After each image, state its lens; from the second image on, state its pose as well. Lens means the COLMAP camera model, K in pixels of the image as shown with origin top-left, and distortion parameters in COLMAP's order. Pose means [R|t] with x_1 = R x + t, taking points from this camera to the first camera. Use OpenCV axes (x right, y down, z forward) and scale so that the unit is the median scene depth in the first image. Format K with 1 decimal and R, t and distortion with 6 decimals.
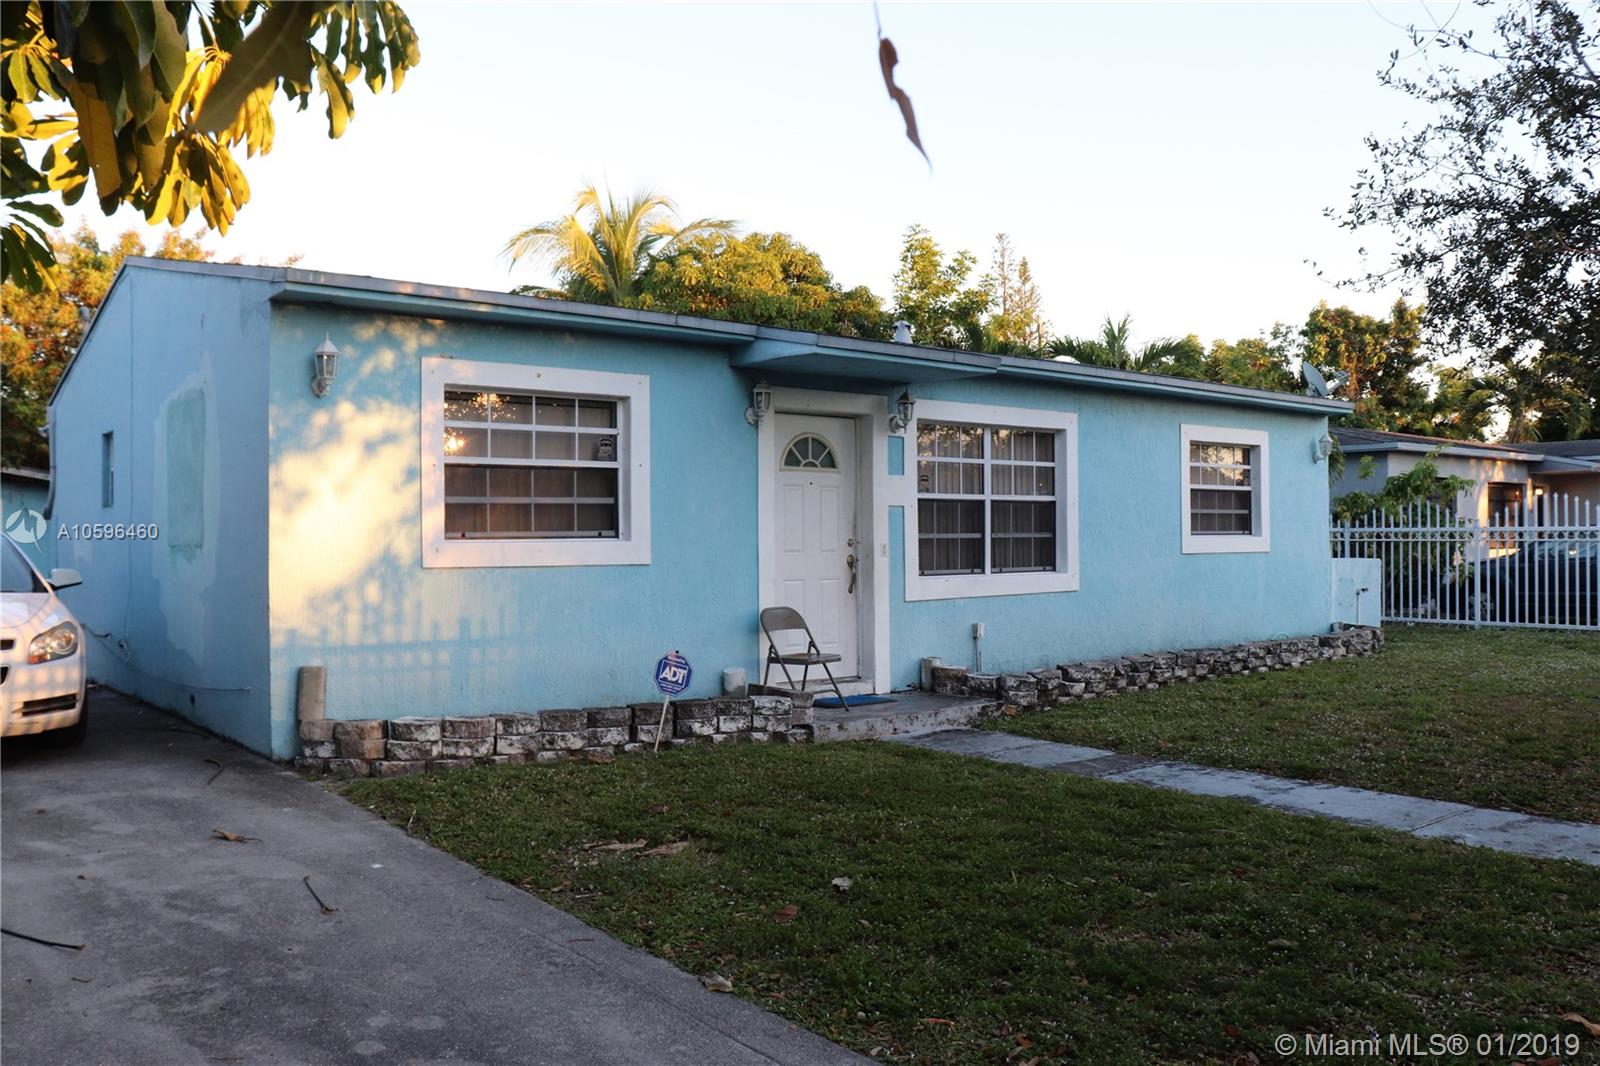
lens RADIAL K [[1239.1, 0, 800.0], [0, 1239.1, 533.0], [0, 0, 1]] dist [-0.163059, 0.000104]
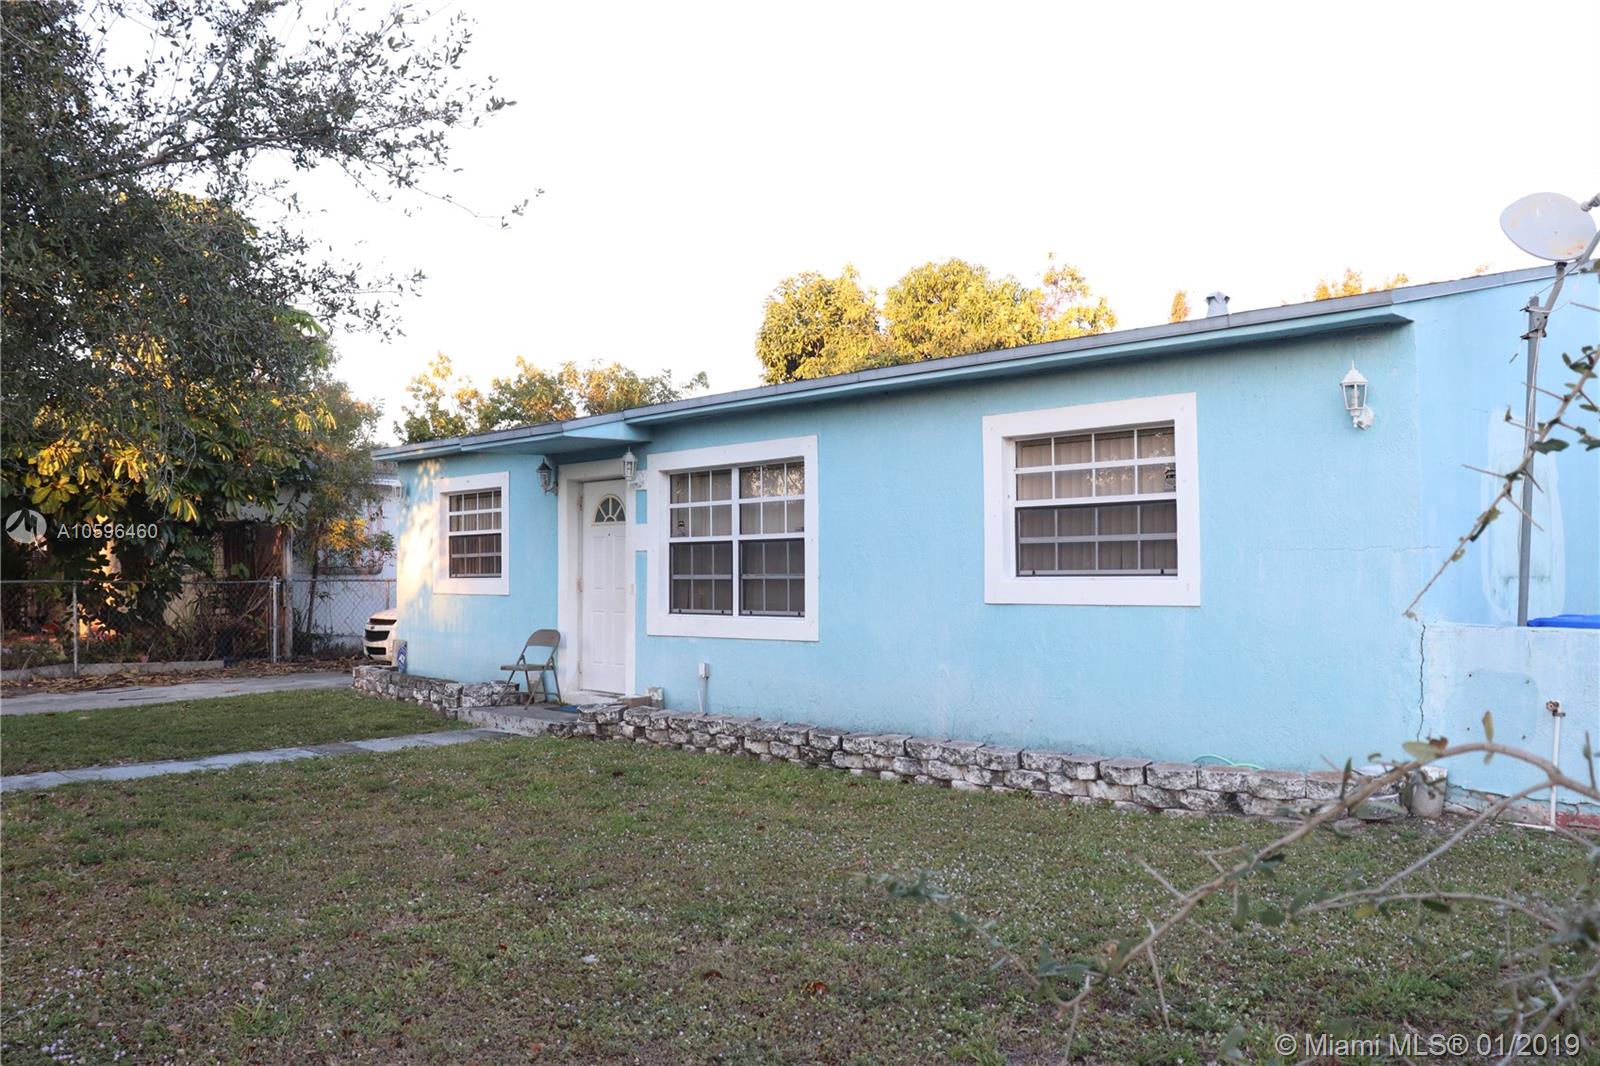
lens RADIAL K [[1338.0, 0, 800.0], [0, 1338.0, 533.0], [0, 0, 1]] dist [0.000341, 0.000381]
pose [[0.103717, -0.028075, -0.994211, 1.204006], [0.006215, 0.999600, -0.027579, -0.003048], [0.994587, -0.003318, 0.103850, 0.927241]]
